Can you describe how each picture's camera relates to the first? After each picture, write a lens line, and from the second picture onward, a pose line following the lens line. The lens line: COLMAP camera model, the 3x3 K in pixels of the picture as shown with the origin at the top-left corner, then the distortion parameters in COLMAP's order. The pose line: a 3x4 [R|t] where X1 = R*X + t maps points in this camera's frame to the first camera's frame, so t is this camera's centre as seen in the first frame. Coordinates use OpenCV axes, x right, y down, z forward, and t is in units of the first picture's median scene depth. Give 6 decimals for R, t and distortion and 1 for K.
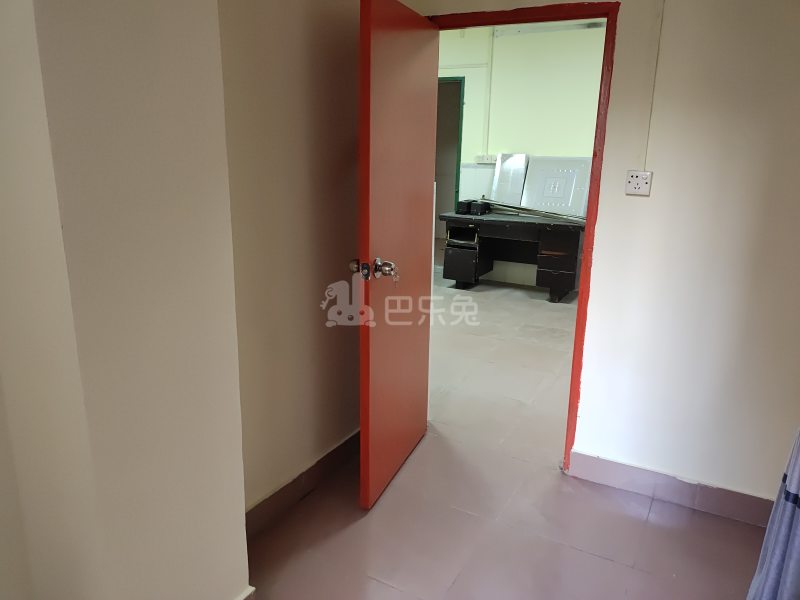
lens RADIAL K [[590.7, 0, 405.3], [0, 590.7, 296.0], [0, 0, 1]] dist [0.091817, -0.098802]
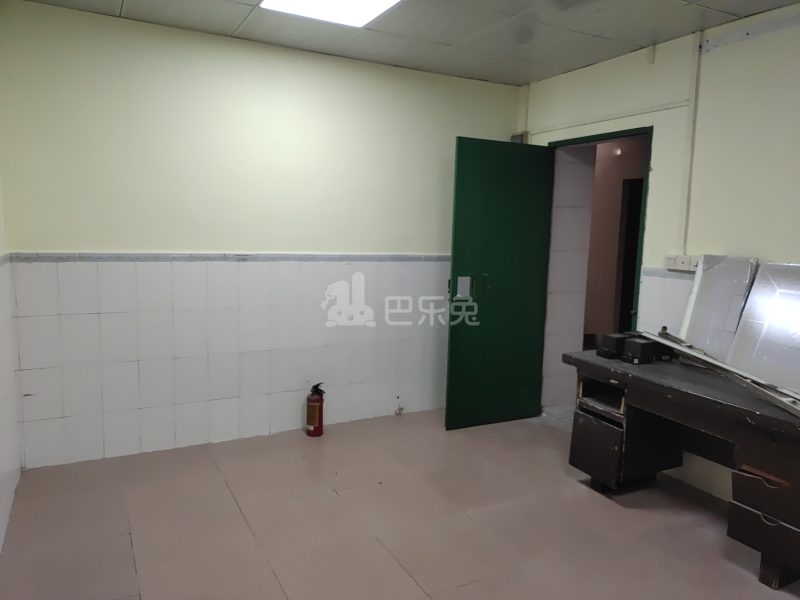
lens RADIAL K [[590.7, 0, 405.3], [0, 590.7, 296.0], [0, 0, 1]] dist [0.091817, -0.098802]
pose [[0.828272, 0.066989, -0.556307, 0.242151], [-0.148329, 0.983622, -0.102399, -0.106811], [0.540337, 0.167331, 0.824643, 0.414390]]
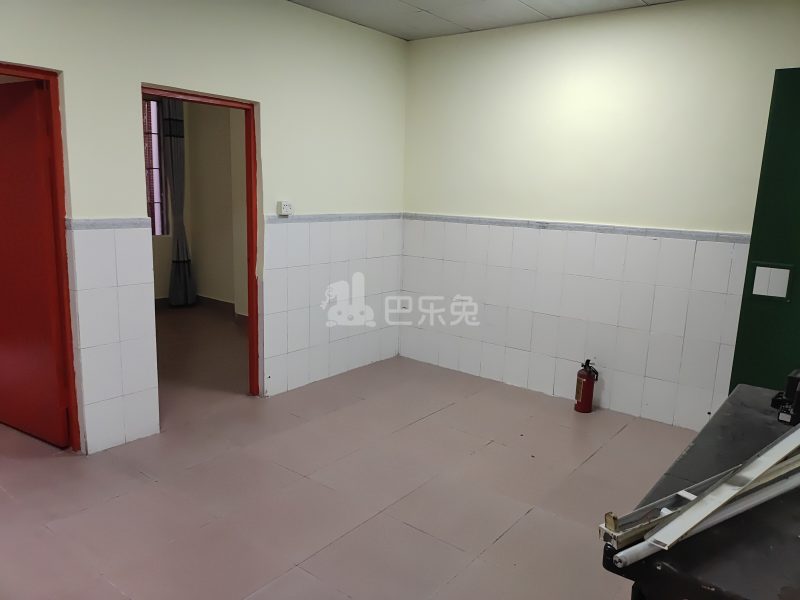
lens RADIAL K [[590.7, 0, 405.3], [0, 590.7, 296.0], [0, 0, 1]] dist [0.091817, -0.098802]
pose [[-0.184587, 0.150330, -0.971251, 0.713438], [-0.279559, 0.939379, 0.198528, -0.320481], [0.942218, 0.308168, -0.131371, 1.293108]]
